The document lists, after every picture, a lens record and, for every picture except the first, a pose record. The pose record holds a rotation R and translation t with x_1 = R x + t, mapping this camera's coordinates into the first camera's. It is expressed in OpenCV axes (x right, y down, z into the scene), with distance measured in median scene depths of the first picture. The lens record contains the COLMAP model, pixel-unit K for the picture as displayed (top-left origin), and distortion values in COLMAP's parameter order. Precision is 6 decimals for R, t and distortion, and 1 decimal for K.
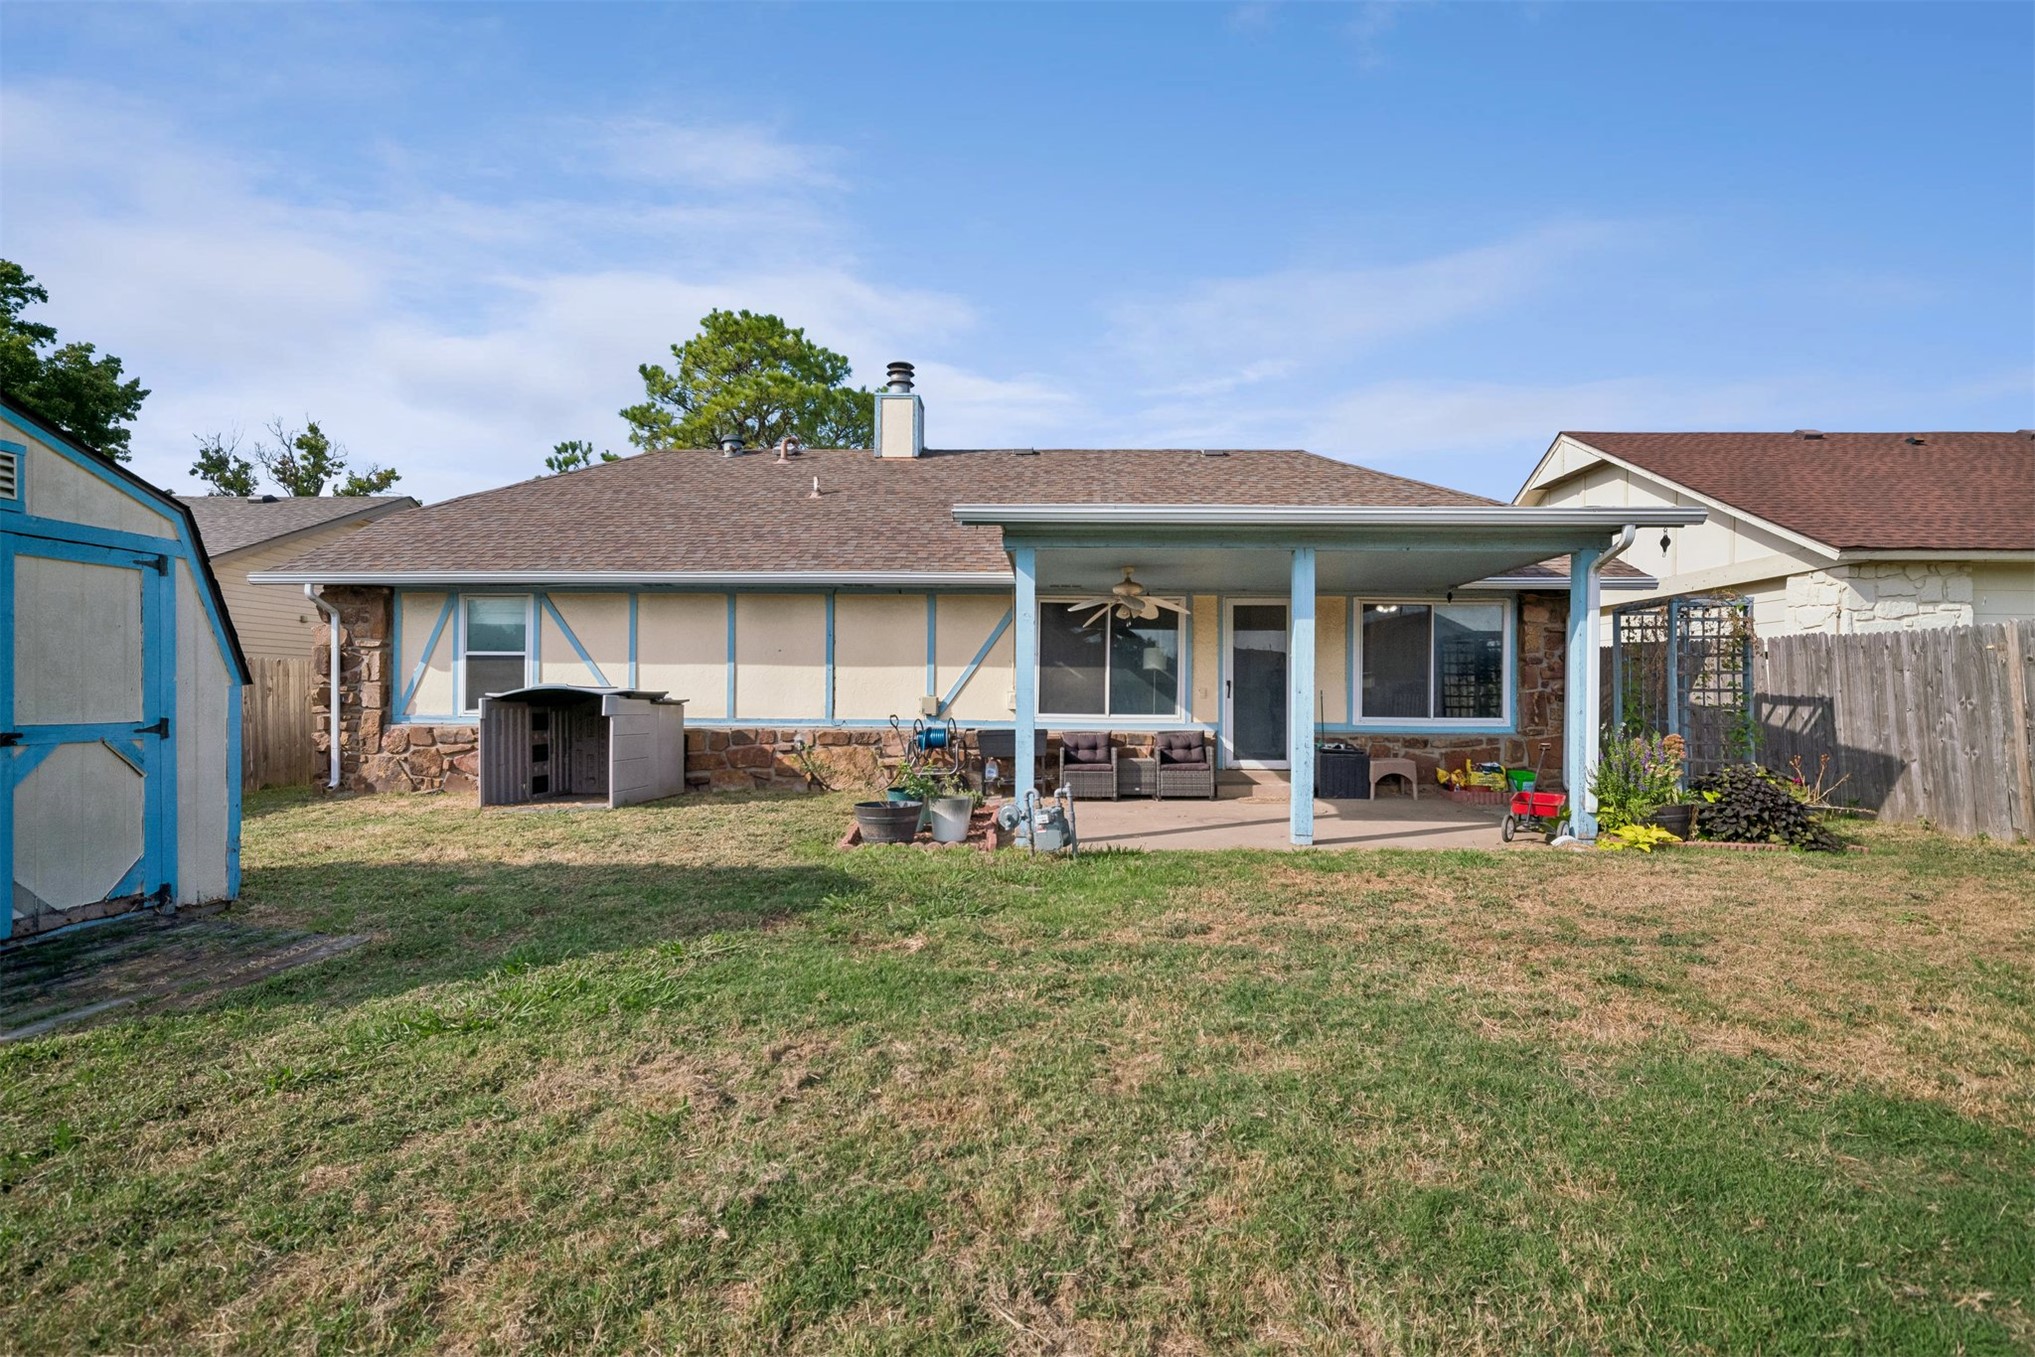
lens RADIAL K [[975.8, 0, 1028.1], [0, 975.8, 695.4], [0, 0, 1]] dist [0.000094, 0.006382]
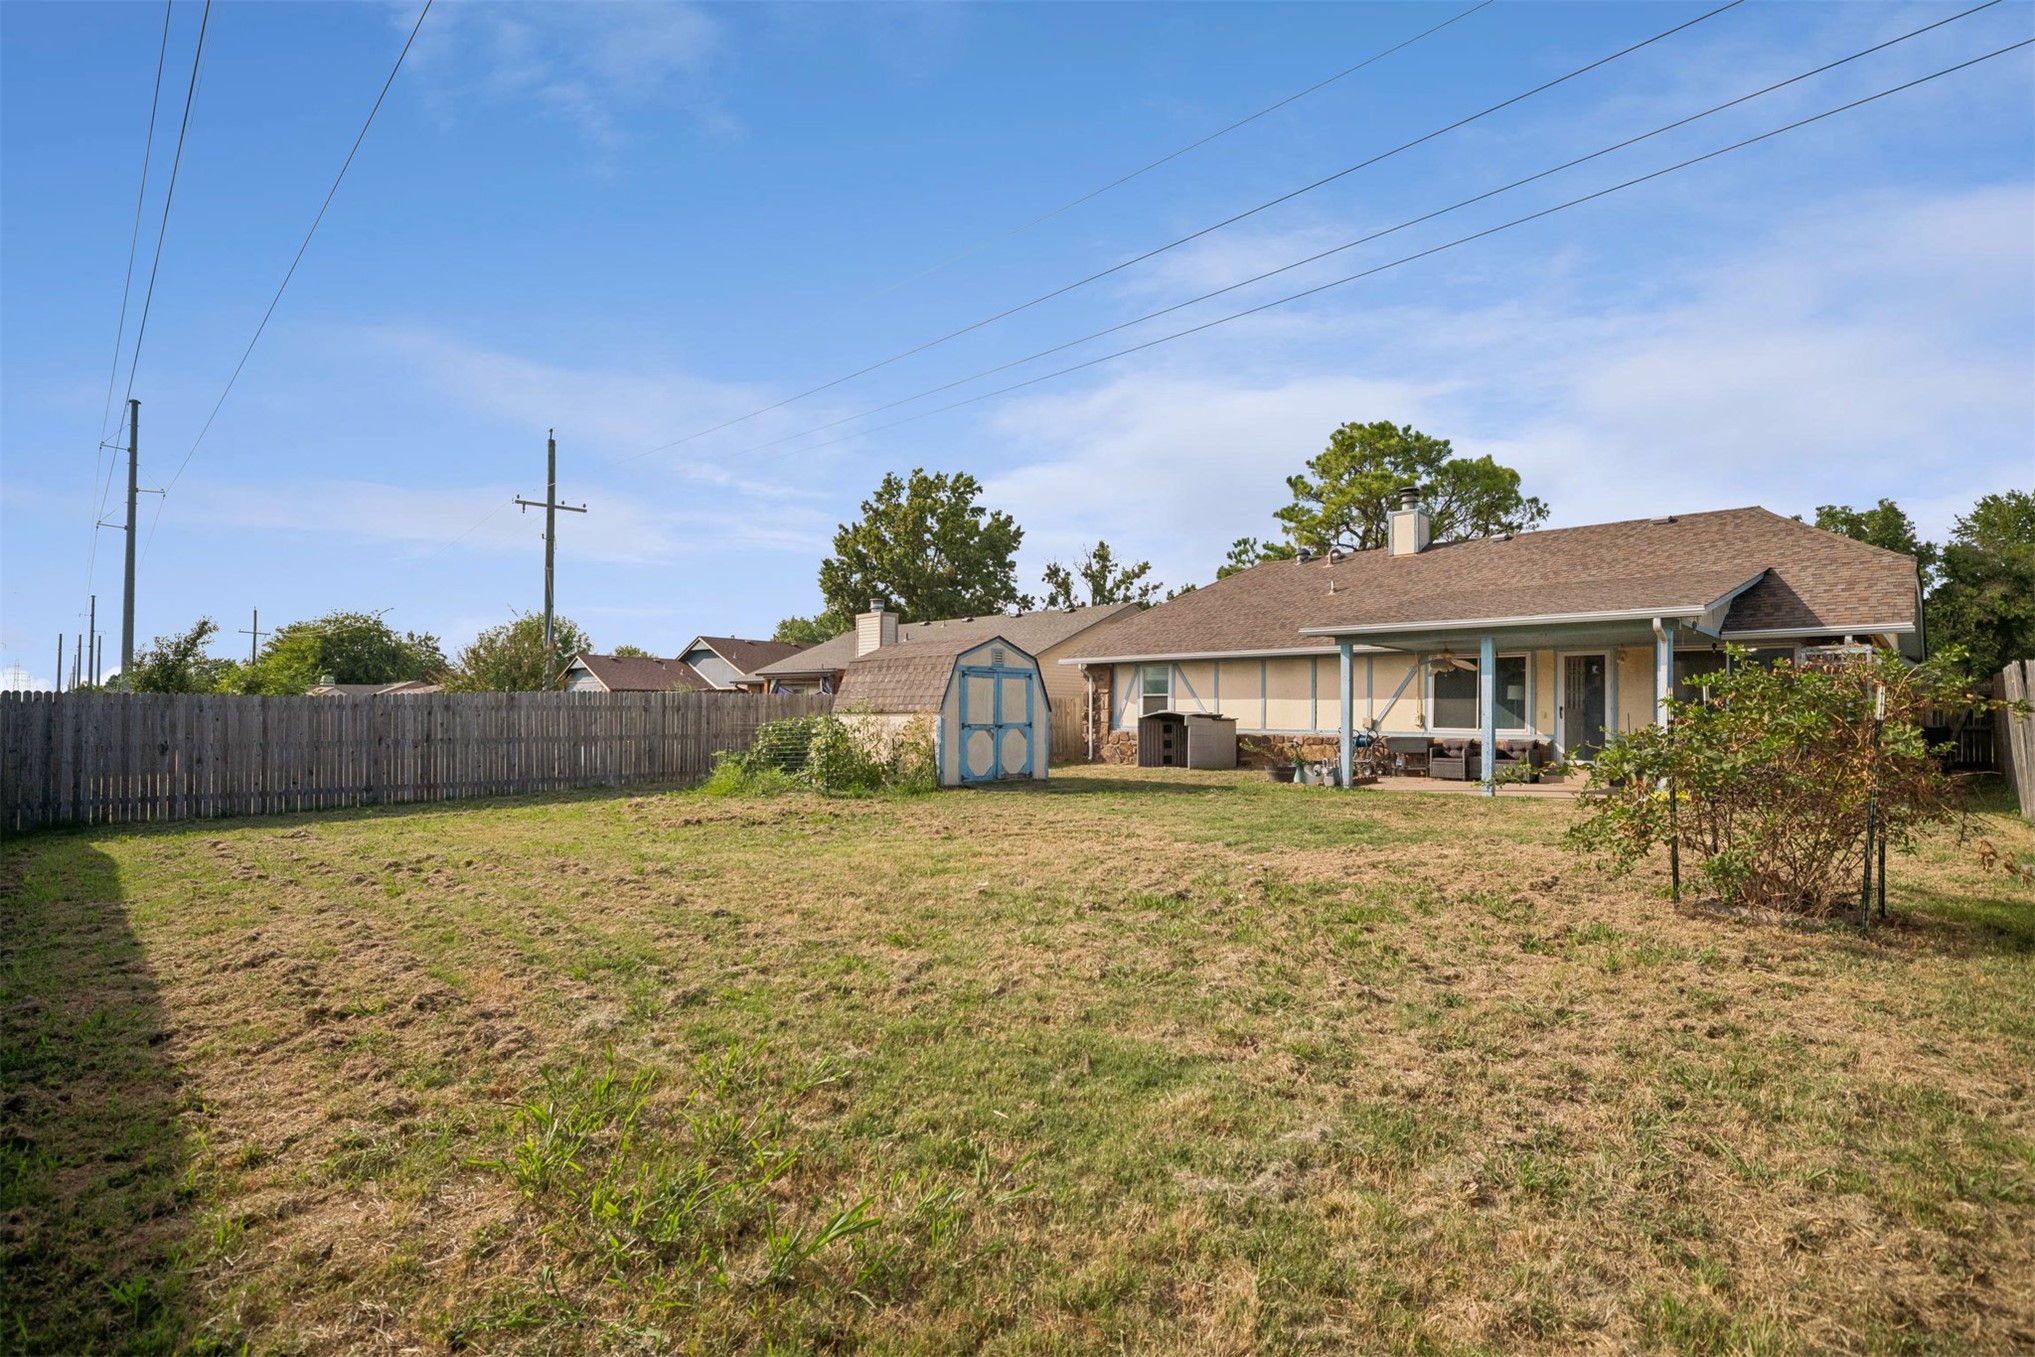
lens RADIAL K [[975.8, 0, 1023.9], [0, 975.8, 698.3], [0, 0, 1]] dist [0.000094, 0.006382]
pose [[0.745951, -0.011154, -0.665908, 0.595128], [-0.002146, 0.999814, -0.019151, 0.002414], [0.665998, 0.015715, 0.745788, -0.677090]]
